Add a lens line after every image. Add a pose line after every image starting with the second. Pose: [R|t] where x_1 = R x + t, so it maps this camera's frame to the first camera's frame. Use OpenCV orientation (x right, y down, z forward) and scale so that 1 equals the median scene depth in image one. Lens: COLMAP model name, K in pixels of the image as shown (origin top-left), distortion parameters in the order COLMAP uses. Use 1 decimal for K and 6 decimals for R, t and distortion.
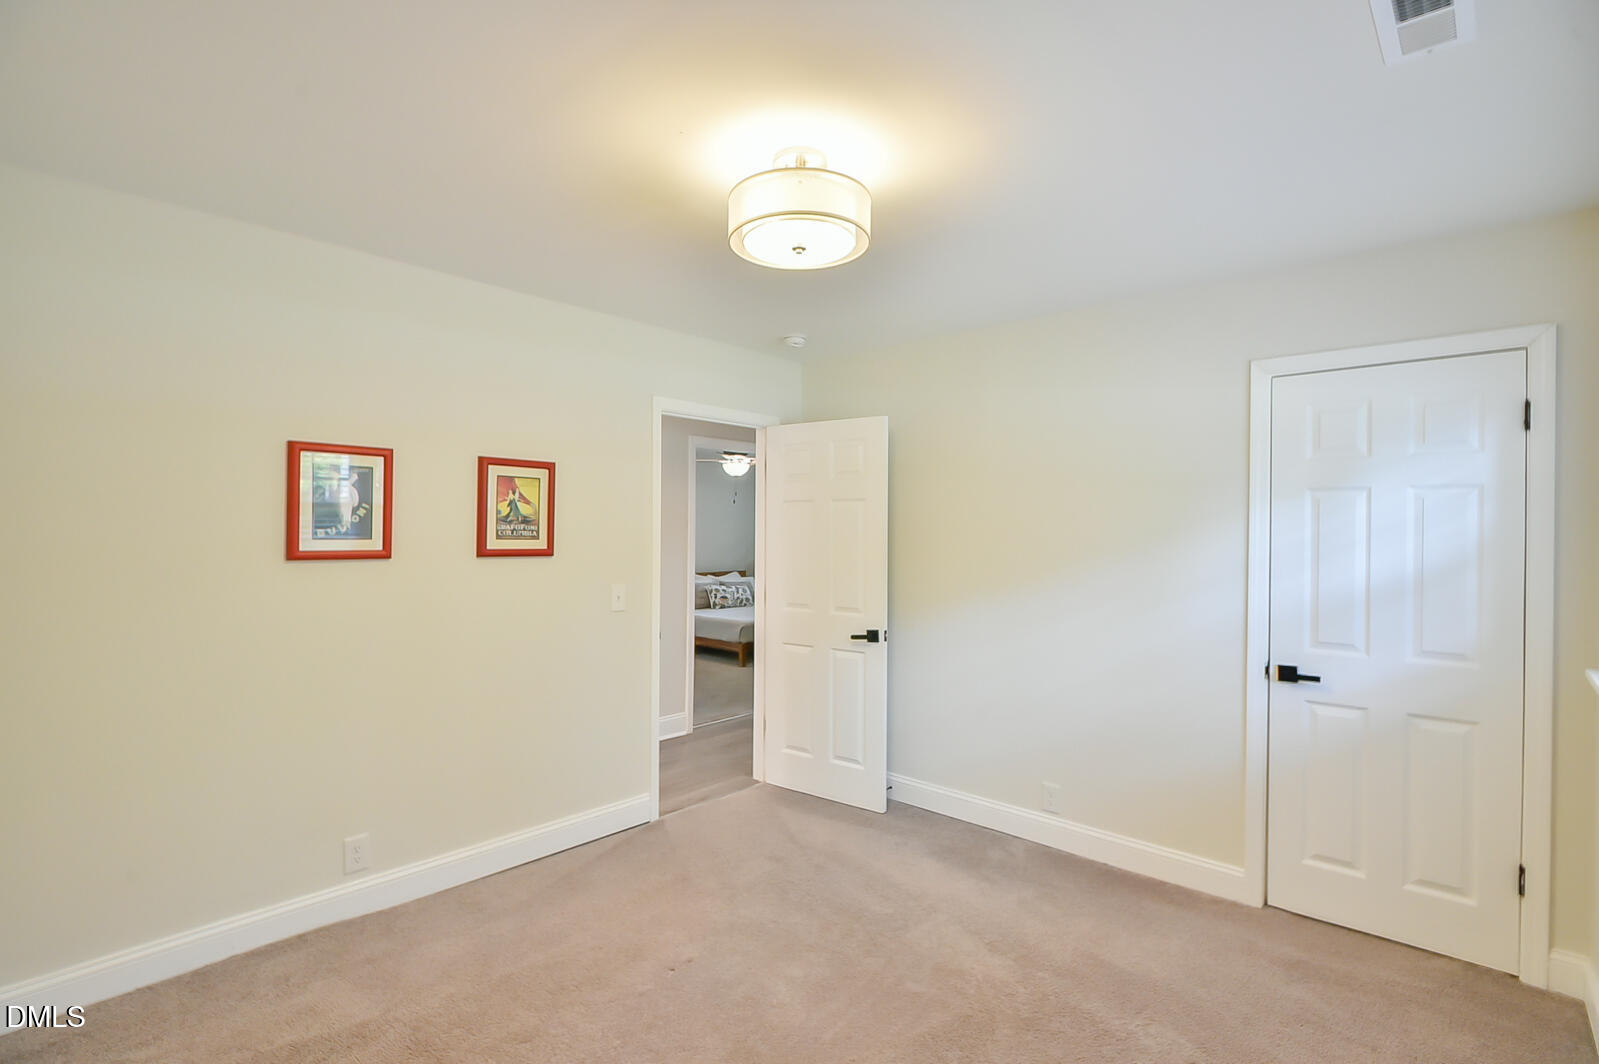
lens RADIAL K [[756.0, 0, 801.6], [0, 756.0, 533.2], [0, 0, 1]] dist [-0.012619, -0.000060]
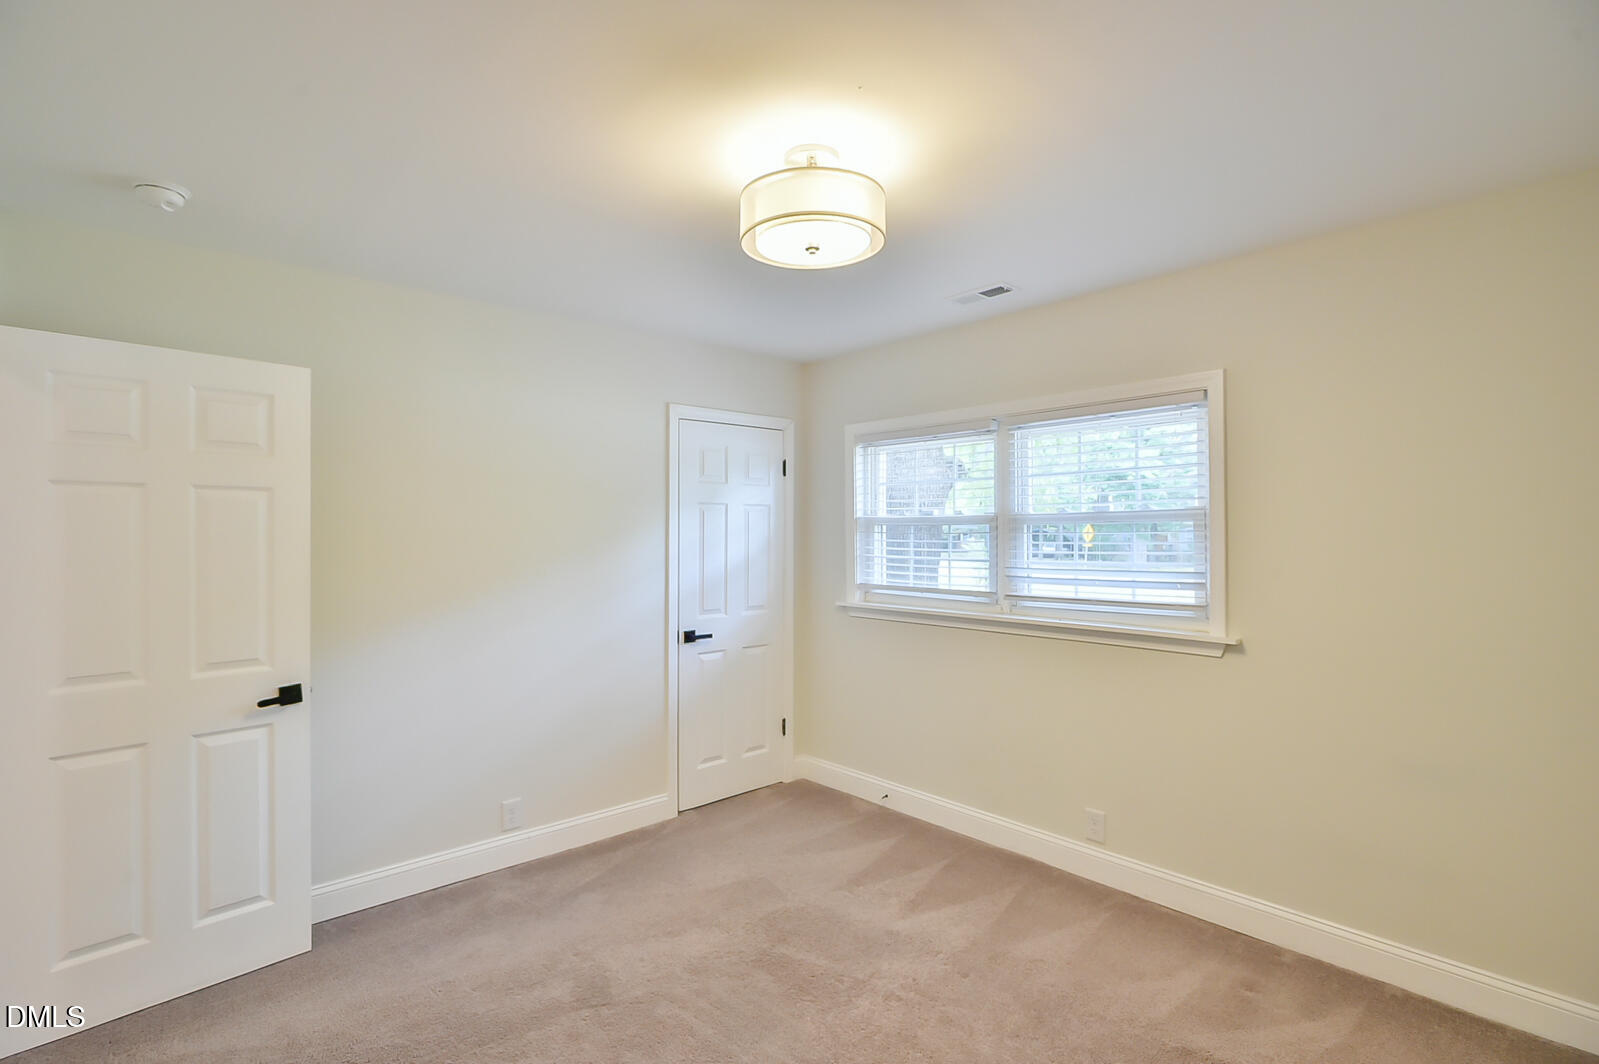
lens RADIAL K [[756.0, 0, 799.4], [0, 756.0, 532.4], [0, 0, 1]] dist [-0.012619, -0.000060]
pose [[0.092232, -0.006370, 0.995717, -0.578671], [0.006503, 0.999962, 0.005795, -0.008731], [-0.995716, 0.005940, 0.092270, 0.545976]]
